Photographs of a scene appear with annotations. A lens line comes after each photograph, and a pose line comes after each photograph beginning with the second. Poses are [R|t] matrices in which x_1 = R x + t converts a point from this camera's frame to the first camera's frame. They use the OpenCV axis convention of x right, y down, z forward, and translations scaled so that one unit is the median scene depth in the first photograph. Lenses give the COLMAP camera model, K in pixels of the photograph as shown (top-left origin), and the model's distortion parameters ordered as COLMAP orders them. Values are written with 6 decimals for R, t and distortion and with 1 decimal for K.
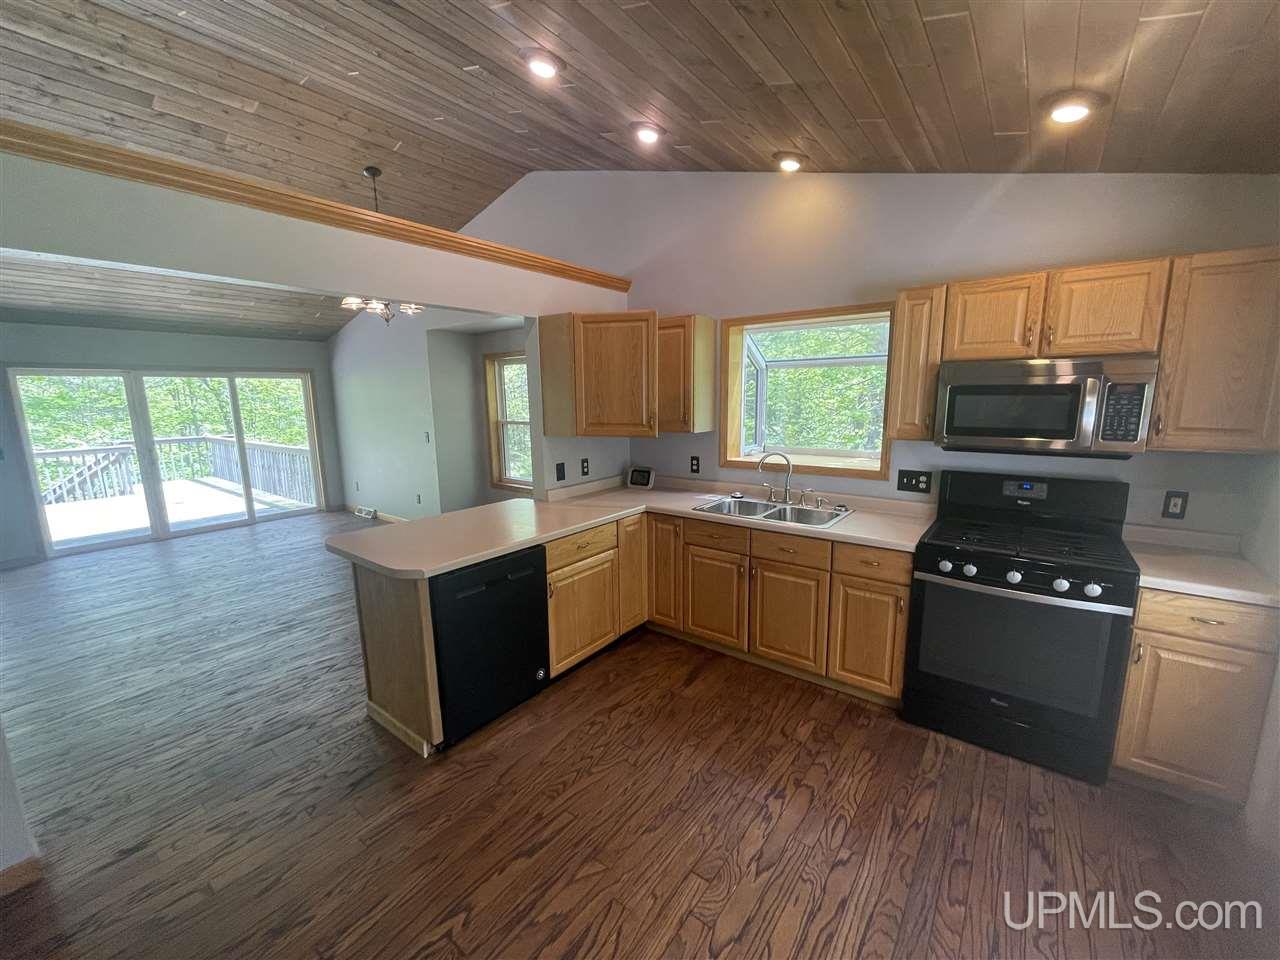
lens RADIAL K [[516.8, 0, 647.5], [0, 516.8, 484.4], [0, 0, 1]] dist [0.001142, -0.000595]
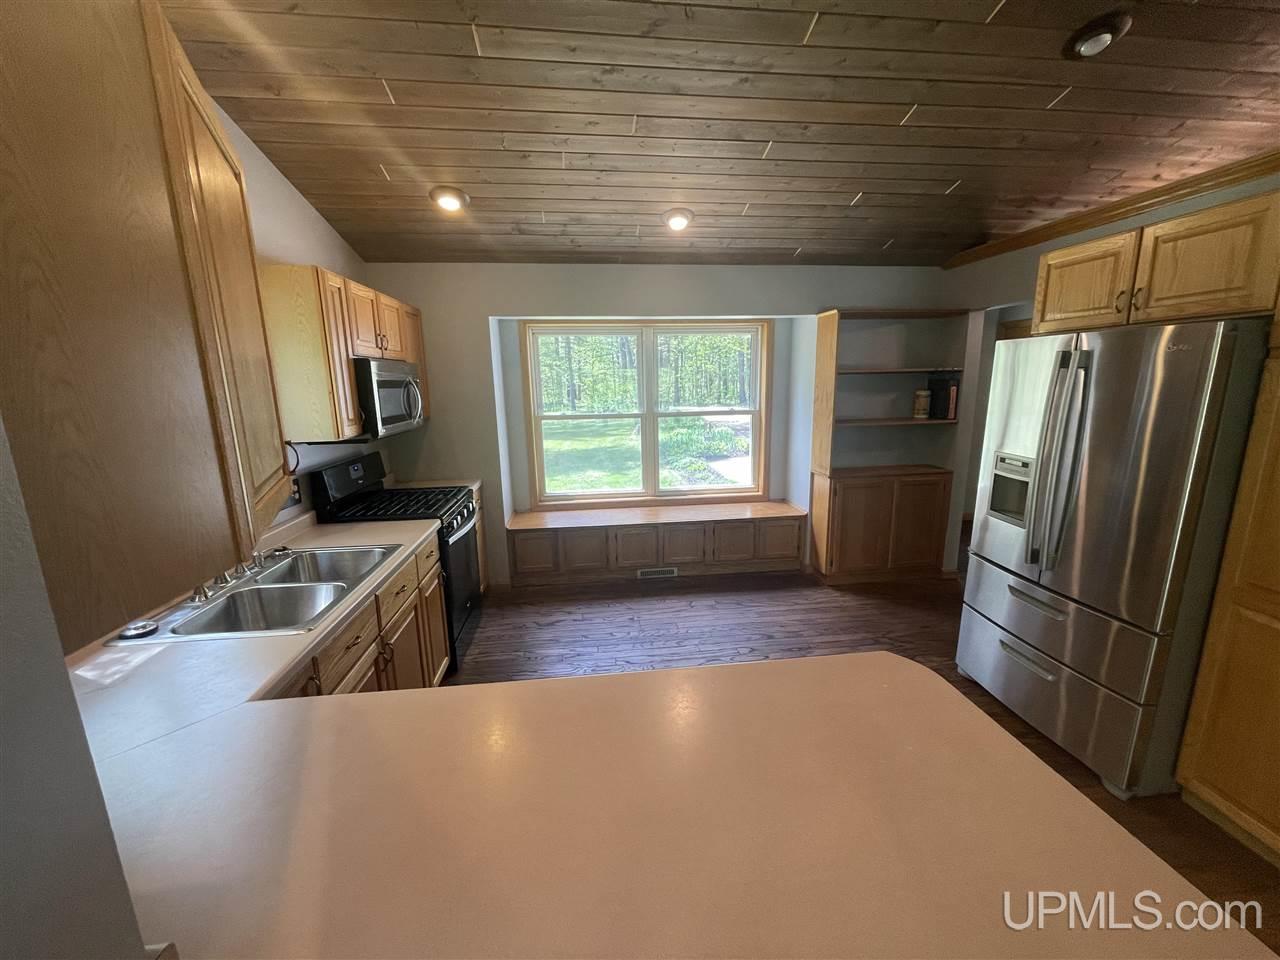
lens RADIAL K [[516.8, 0, 647.5], [0, 516.8, 484.4], [0, 0, 1]] dist [0.001142, -0.000595]
pose [[-0.689819, -0.116095, 0.714613, -0.564702], [0.156524, 0.939799, 0.303772, -0.216462], [-0.706860, 0.321402, -0.630119, 1.304619]]
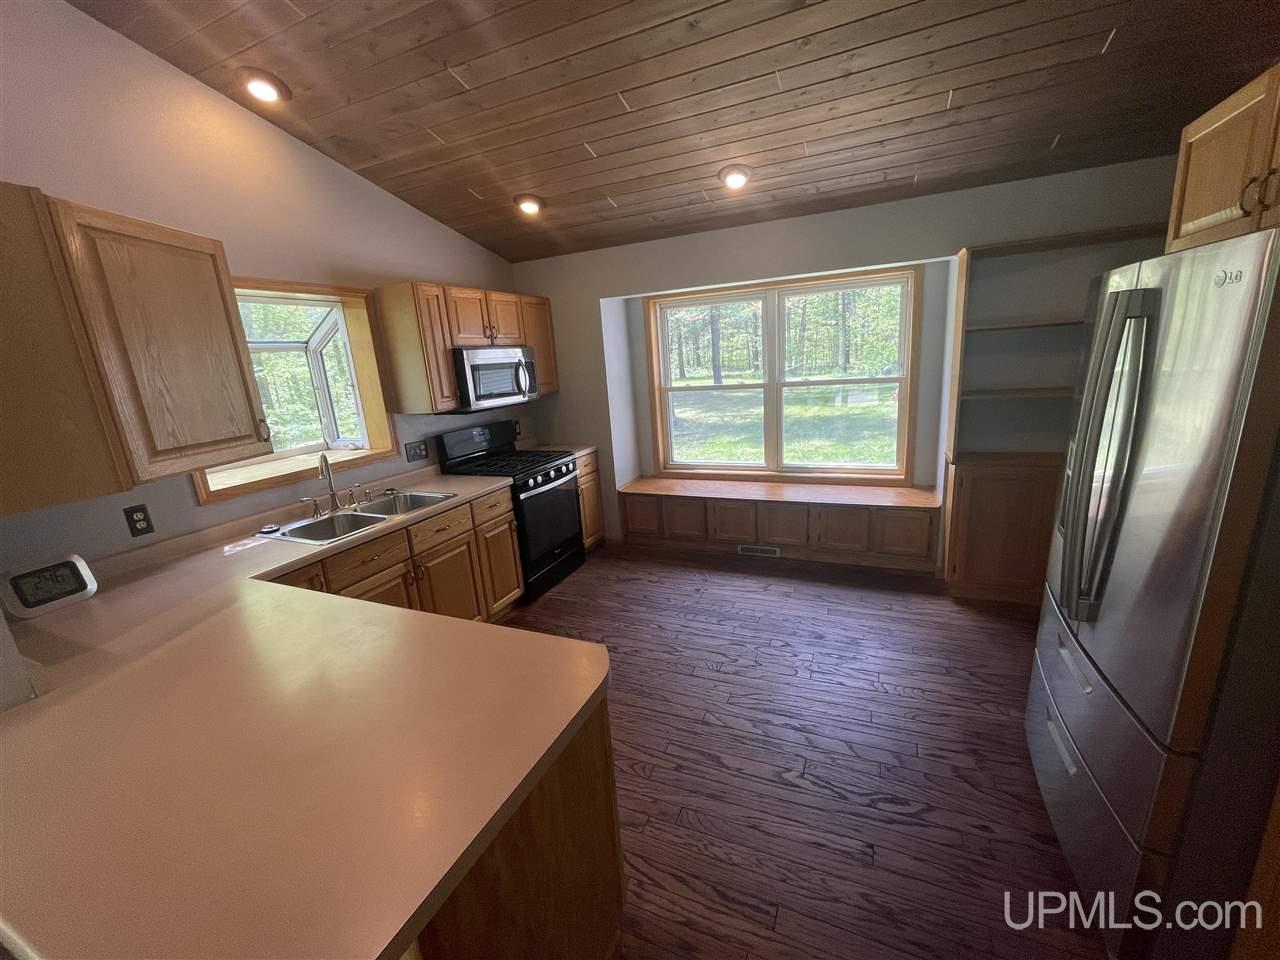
lens RADIAL K [[516.8, 0, 647.5], [0, 516.8, 484.4], [0, 0, 1]] dist [0.001142, -0.000595]
pose [[-0.227881, -0.206431, 0.951555, -0.845367], [0.241084, 0.934876, 0.260548, -0.133017], [-0.943371, 0.288778, -0.163274, 0.847958]]
